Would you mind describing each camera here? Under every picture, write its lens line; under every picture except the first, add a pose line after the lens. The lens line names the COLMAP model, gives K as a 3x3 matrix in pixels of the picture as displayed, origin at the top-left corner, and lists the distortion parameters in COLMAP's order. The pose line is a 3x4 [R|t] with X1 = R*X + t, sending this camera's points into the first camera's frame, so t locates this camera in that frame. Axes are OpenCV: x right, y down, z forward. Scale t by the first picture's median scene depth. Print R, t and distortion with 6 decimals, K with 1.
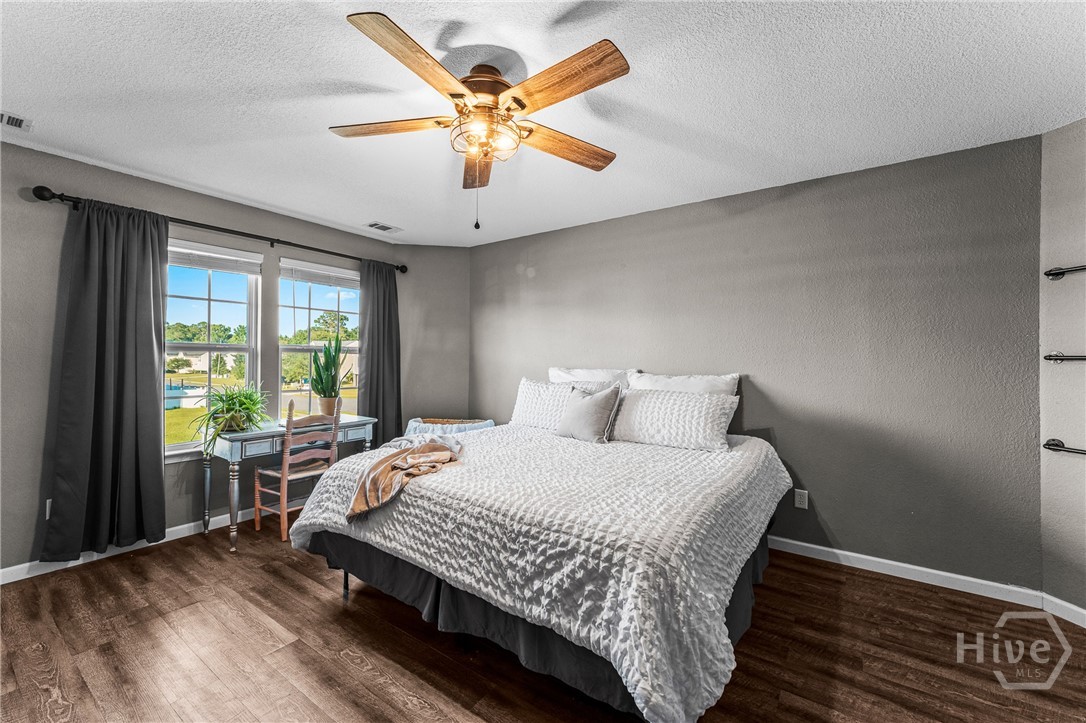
lens RADIAL K [[433.2, 0, 543.0], [0, 433.2, 361.5], [0, 0, 1]] dist [0.001000, 0.000114]
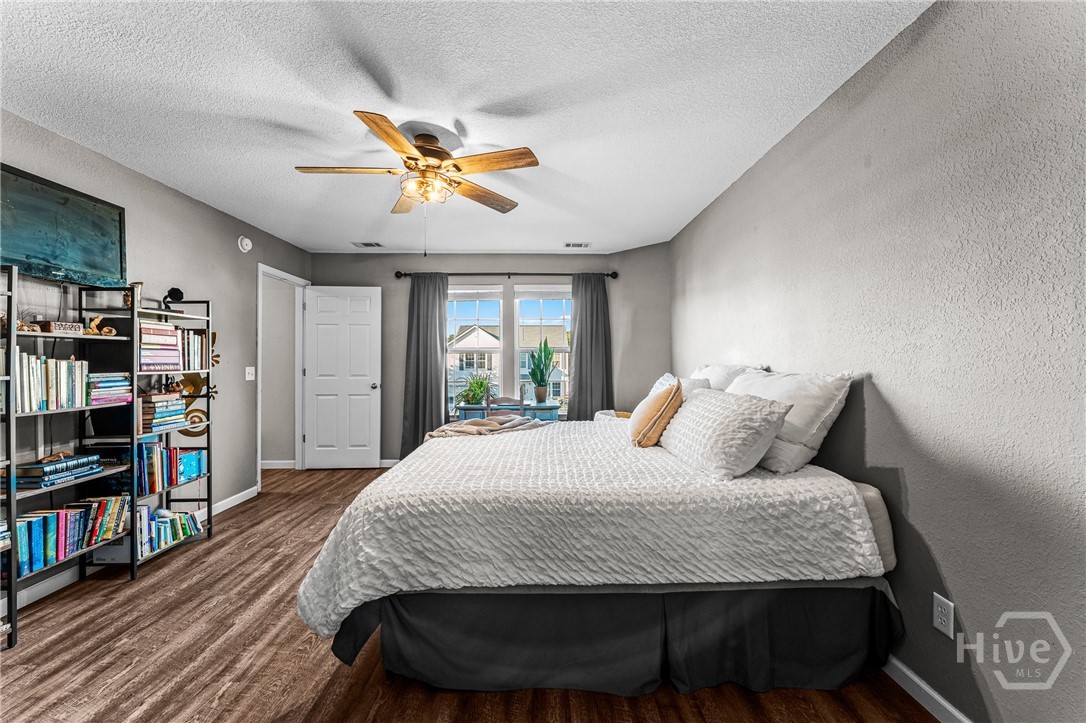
lens RADIAL K [[439.5, 0, 543.0], [0, 439.5, 361.5], [0, 0, 1]] dist [-0.000395, -0.000107]
pose [[0.589913, -0.007386, -0.807433, 0.689901], [0.003482, 0.999972, -0.006603, 0.017830], [0.807460, 0.001084, 0.589922, 0.291455]]
